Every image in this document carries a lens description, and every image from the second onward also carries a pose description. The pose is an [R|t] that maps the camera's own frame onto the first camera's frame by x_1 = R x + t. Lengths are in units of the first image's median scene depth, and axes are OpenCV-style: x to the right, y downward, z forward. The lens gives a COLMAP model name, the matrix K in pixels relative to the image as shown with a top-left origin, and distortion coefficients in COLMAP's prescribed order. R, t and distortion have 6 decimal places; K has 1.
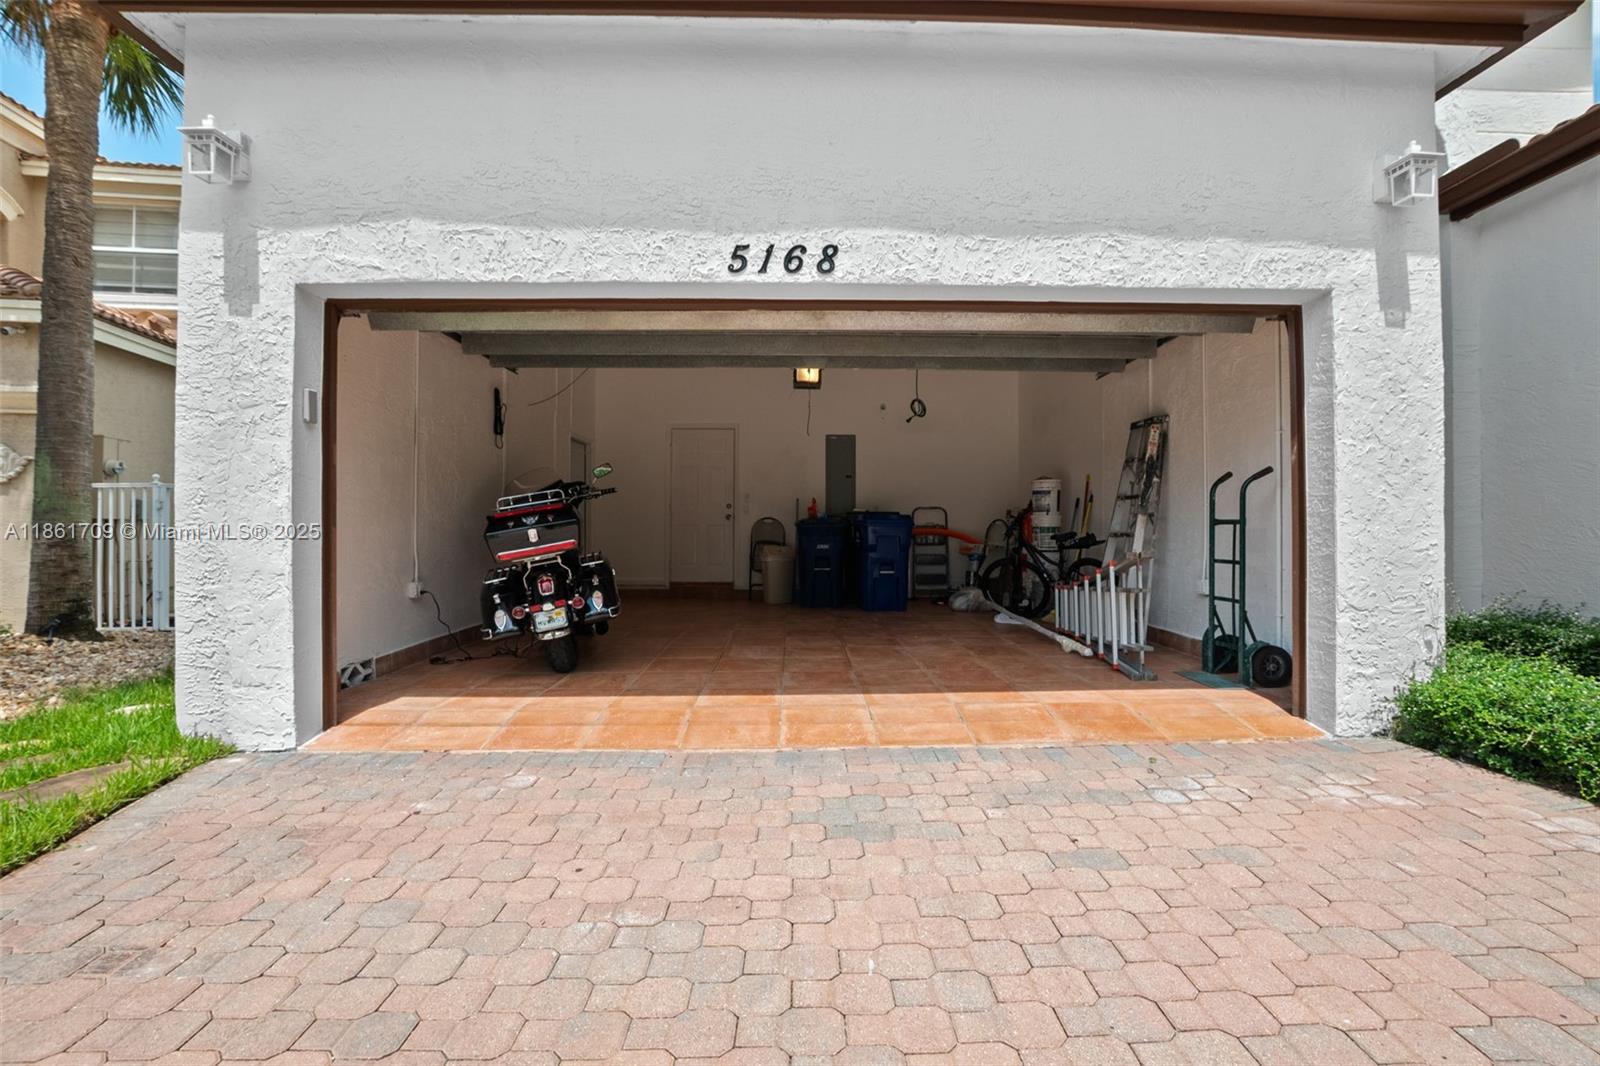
lens RADIAL K [[724.4, 0, 797.2], [0, 724.4, 521.5], [0, 0, 1]] dist [-0.023395, 0.000264]
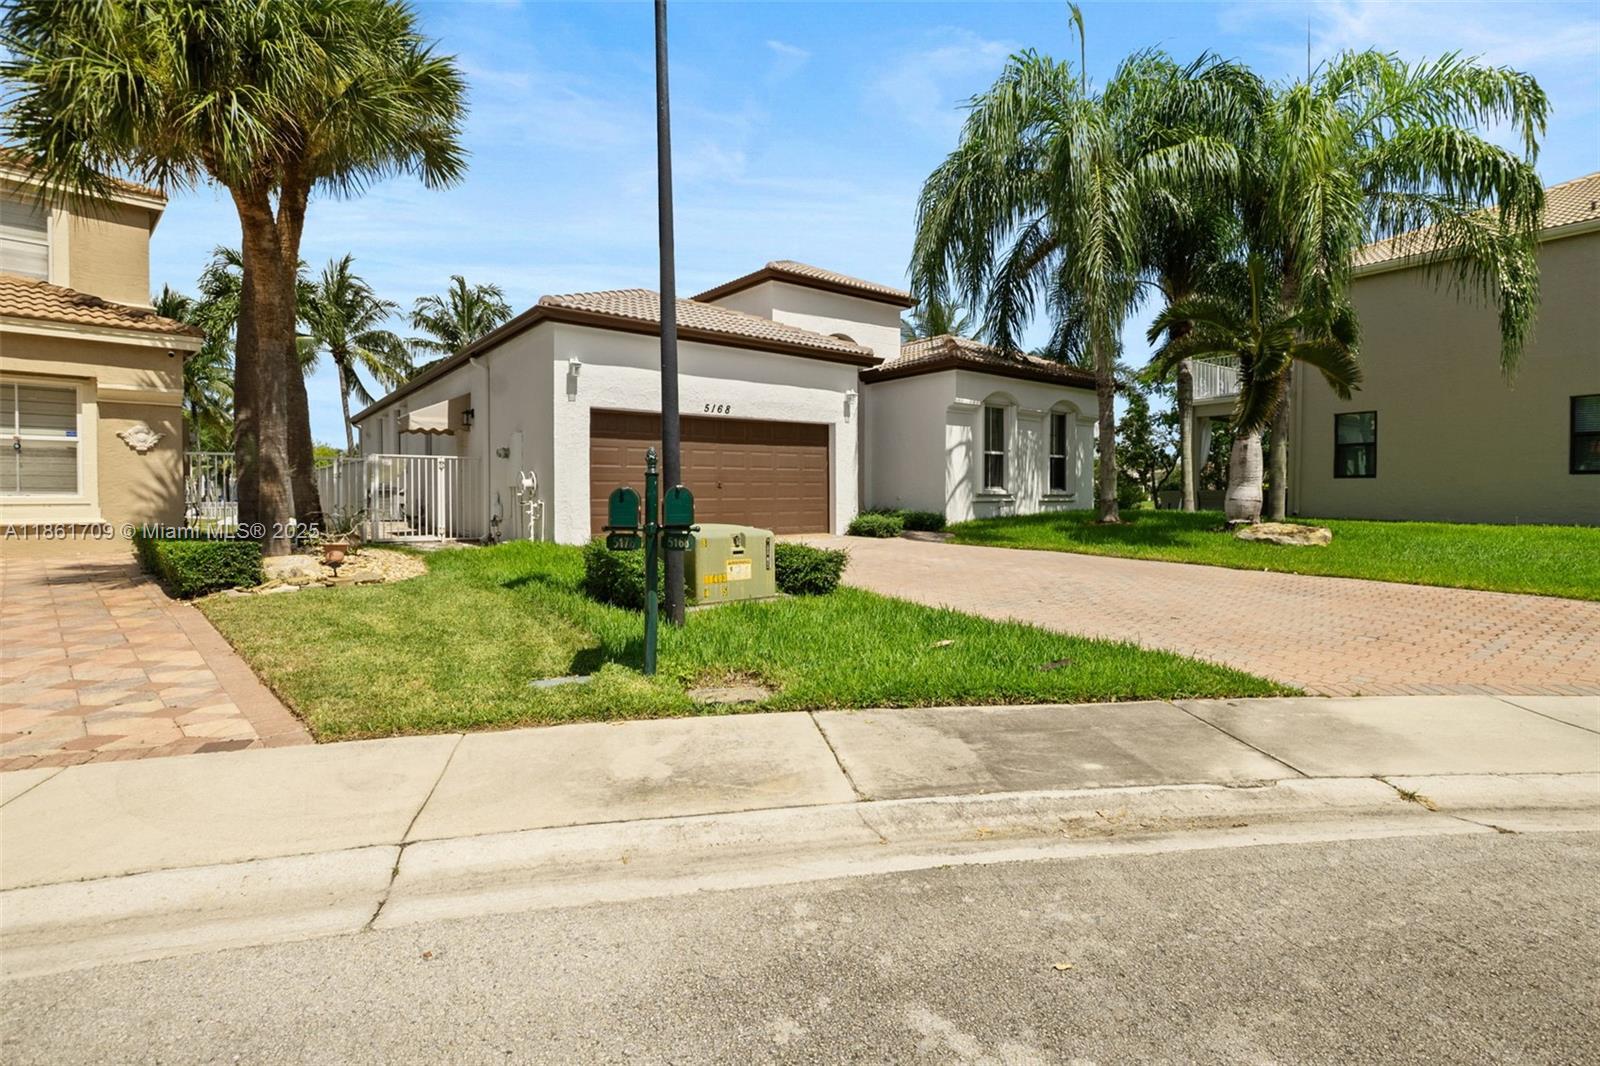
lens RADIAL K [[724.4, 0, 797.2], [0, 724.4, 521.5], [0, 0, 1]] dist [-0.023395, 0.000264]
pose [[0.814754, -0.017938, 0.579530, -1.829373], [0.001649, 0.999589, 0.028622, 0.104974], [-0.579805, -0.022364, 0.814448, -2.242618]]
